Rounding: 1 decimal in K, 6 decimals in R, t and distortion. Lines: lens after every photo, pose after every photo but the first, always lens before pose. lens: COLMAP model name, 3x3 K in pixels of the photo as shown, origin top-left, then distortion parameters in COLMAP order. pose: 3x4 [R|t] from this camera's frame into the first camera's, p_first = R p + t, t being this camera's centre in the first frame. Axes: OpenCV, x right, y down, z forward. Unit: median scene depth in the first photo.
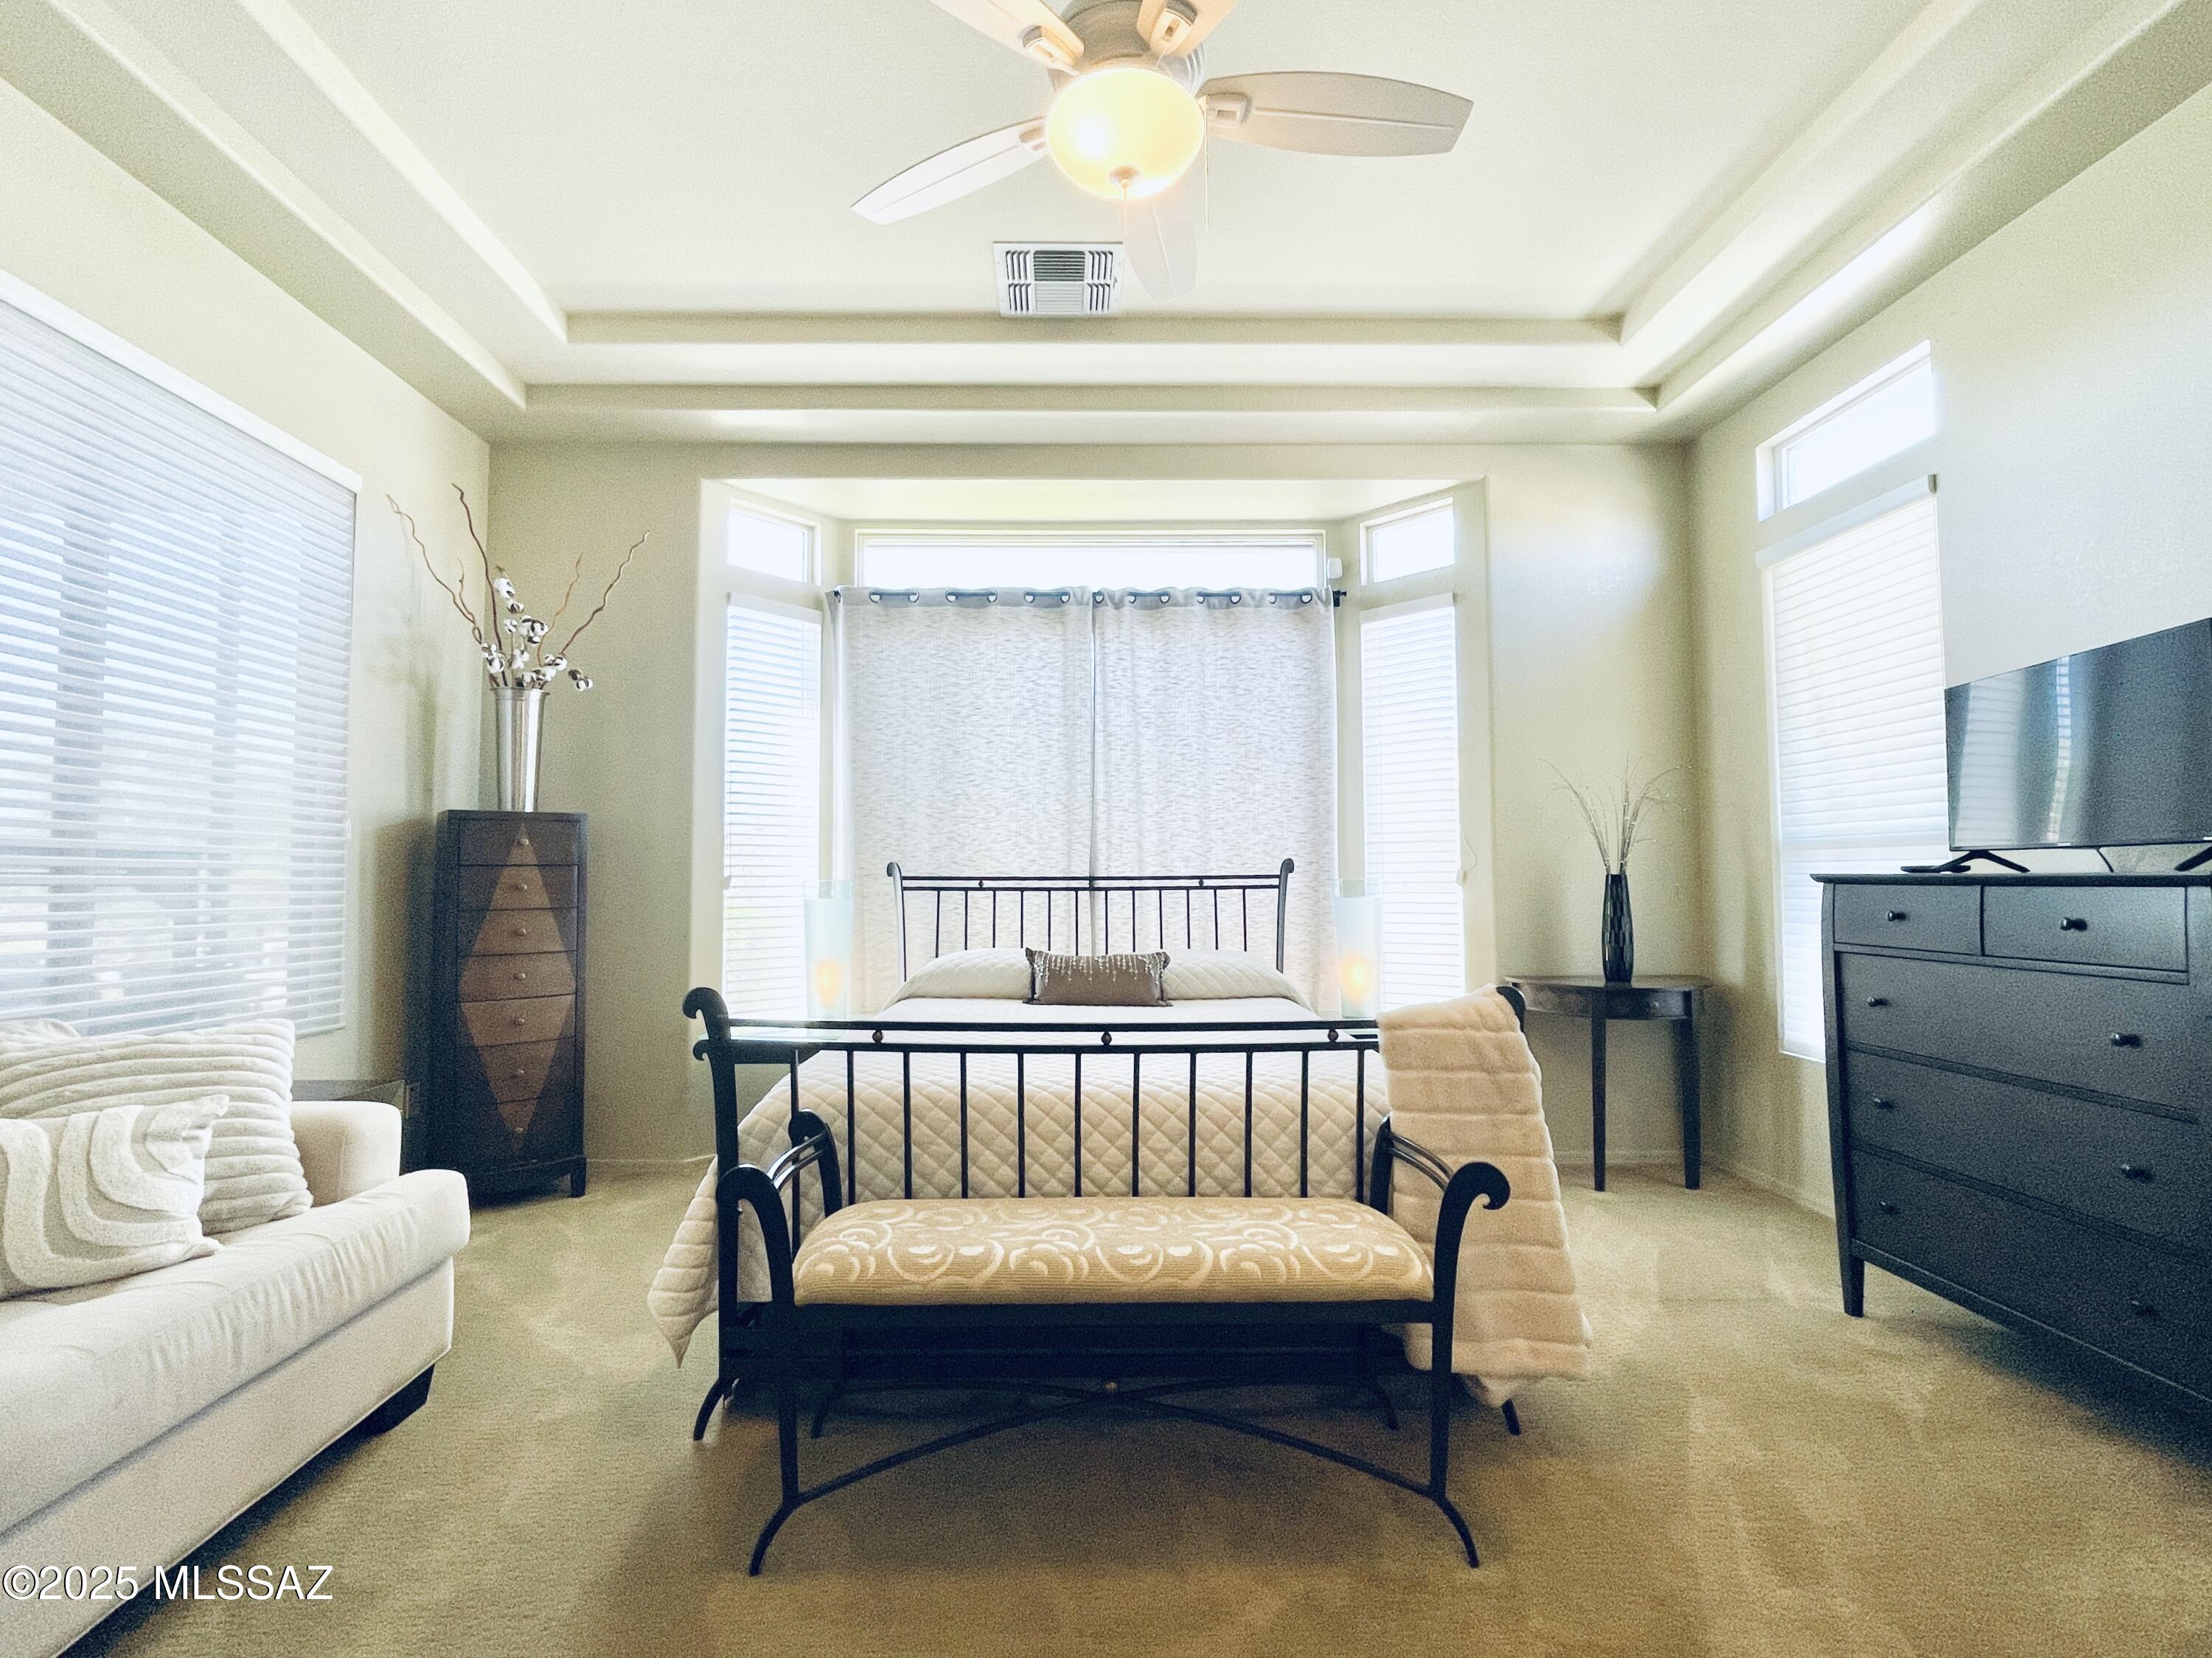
lens RADIAL K [[989.2, 0, 1075.7], [0, 989.2, 840.3], [0, 0, 1]] dist [0.001337, -0.000403]
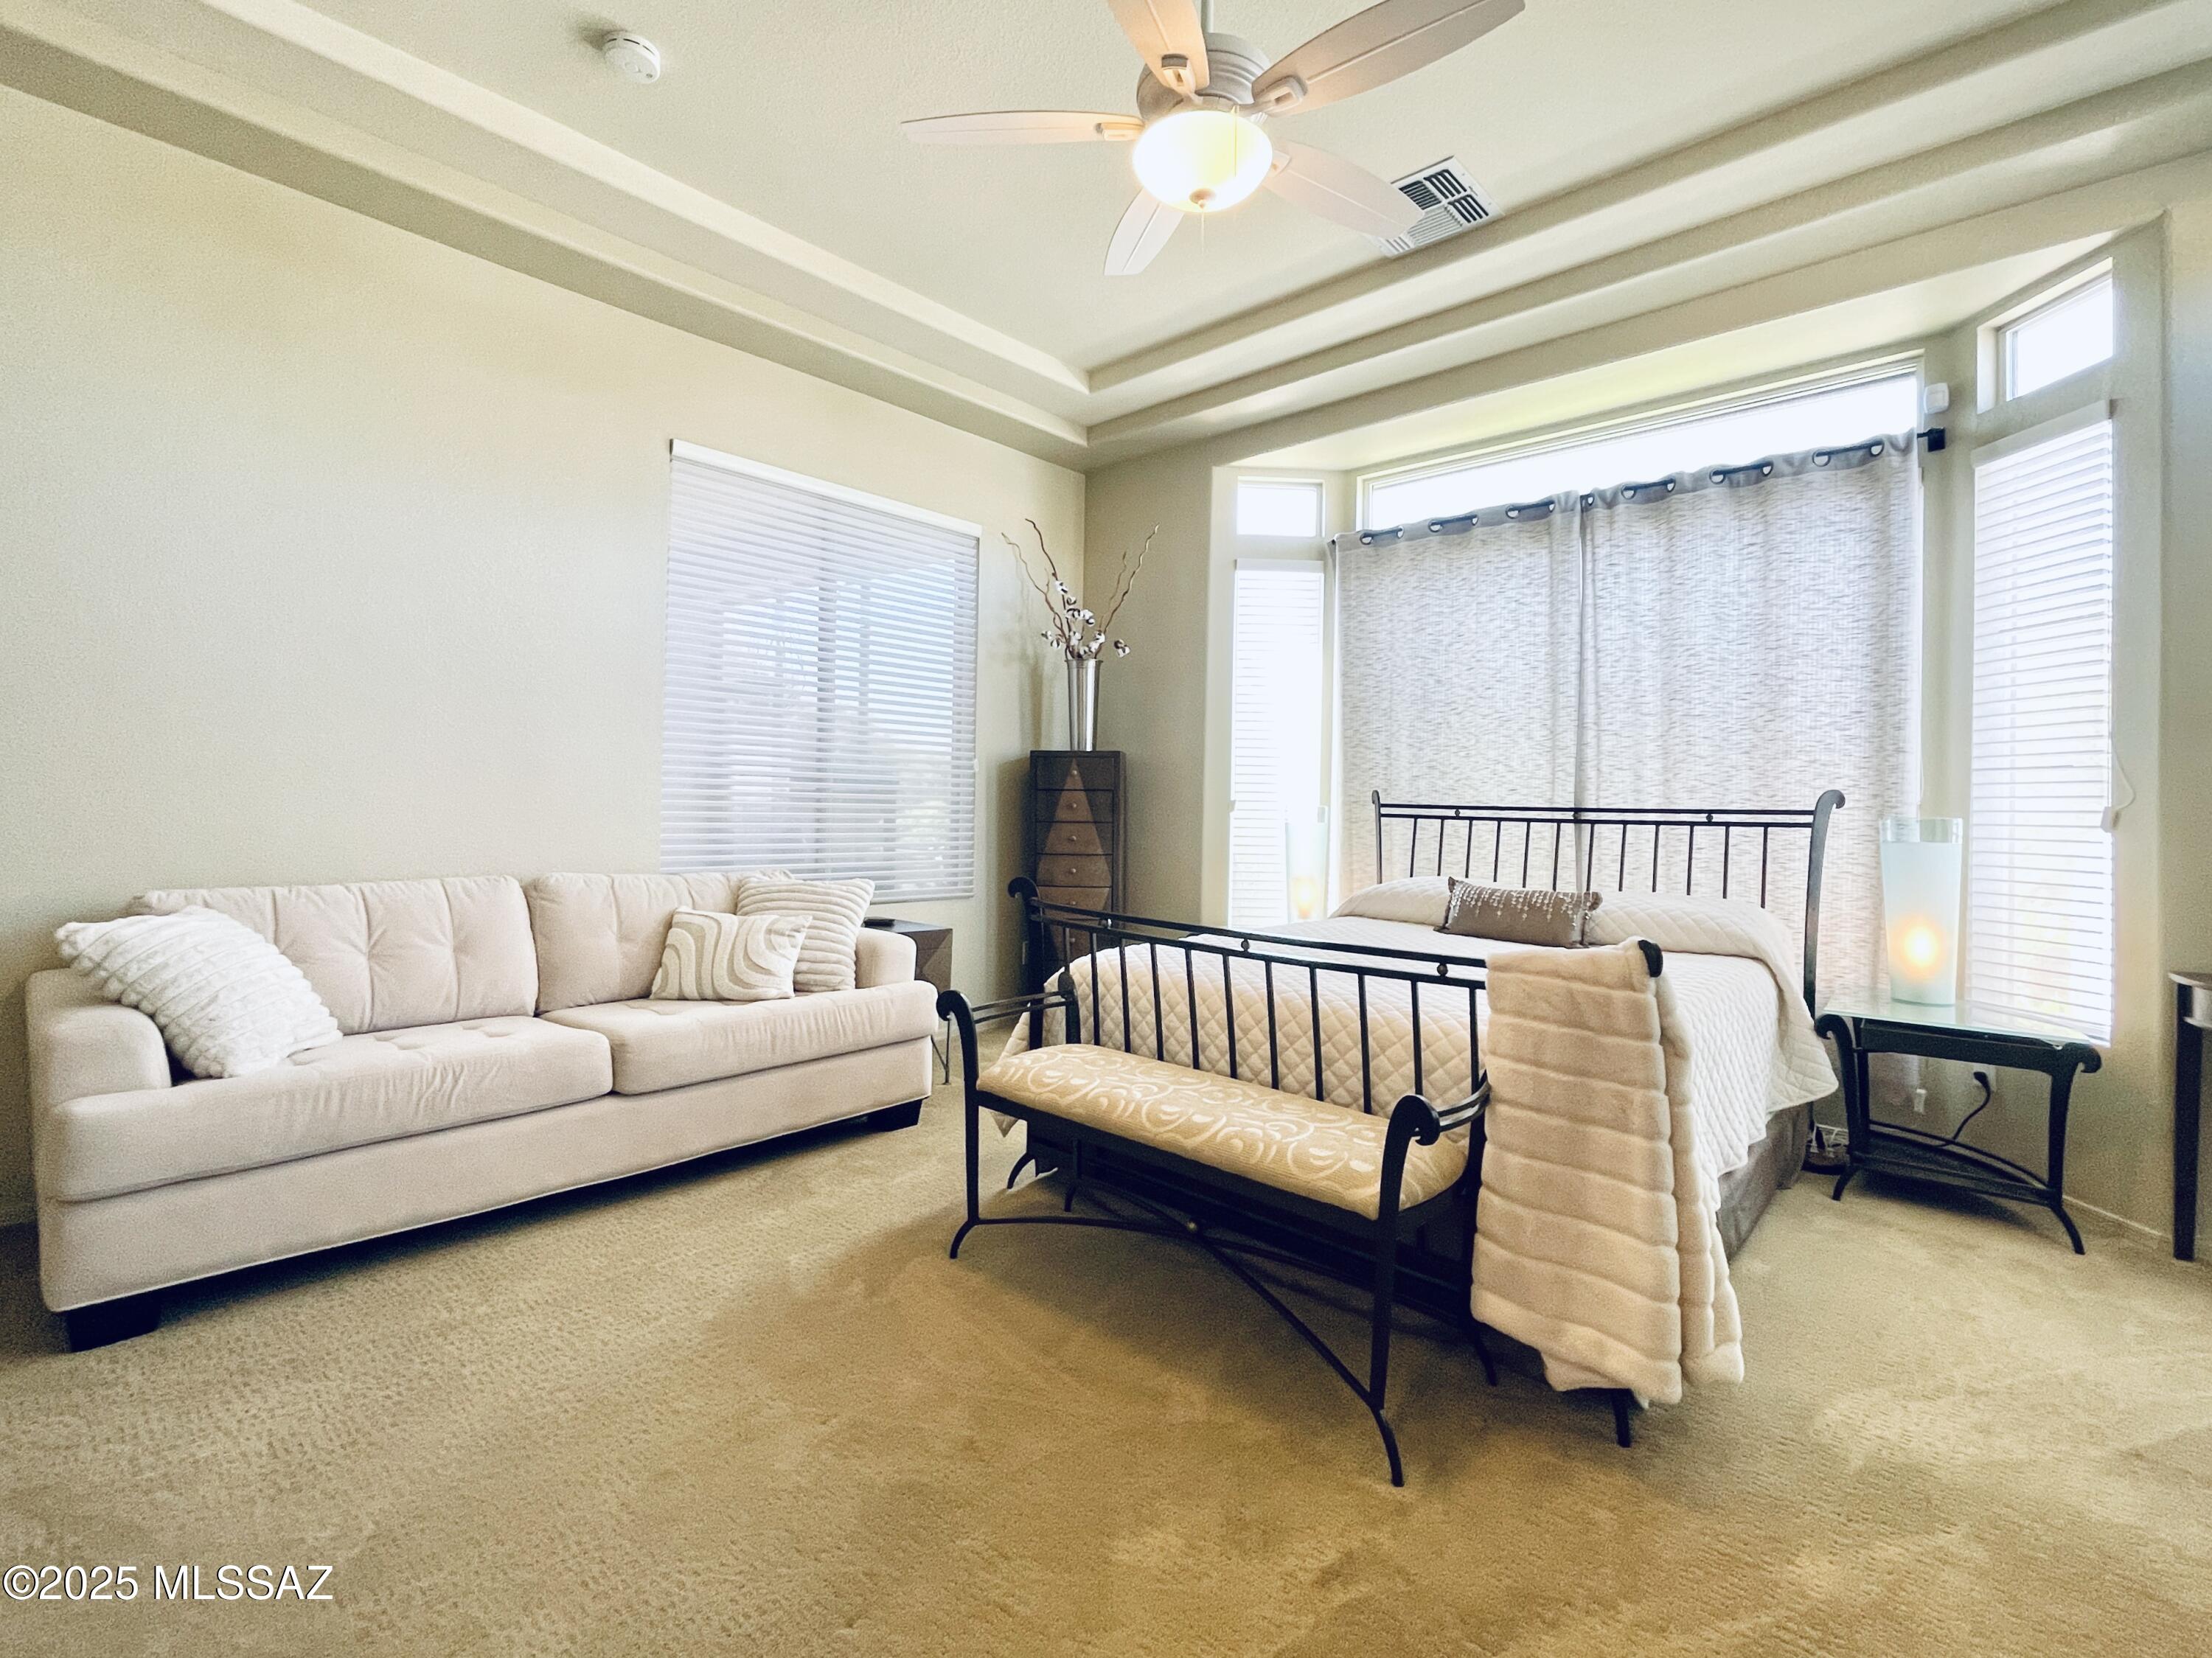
lens RADIAL K [[1002.8, 0, 1106.0], [0, 1002.8, 799.0], [0, 0, 1]] dist [-0.004141, -0.000388]
pose [[0.725609, 0.014823, -0.687947, 0.339209], [0.006891, 0.999561, 0.028805, -0.001223], [0.688072, -0.025642, 0.725189, 0.025249]]
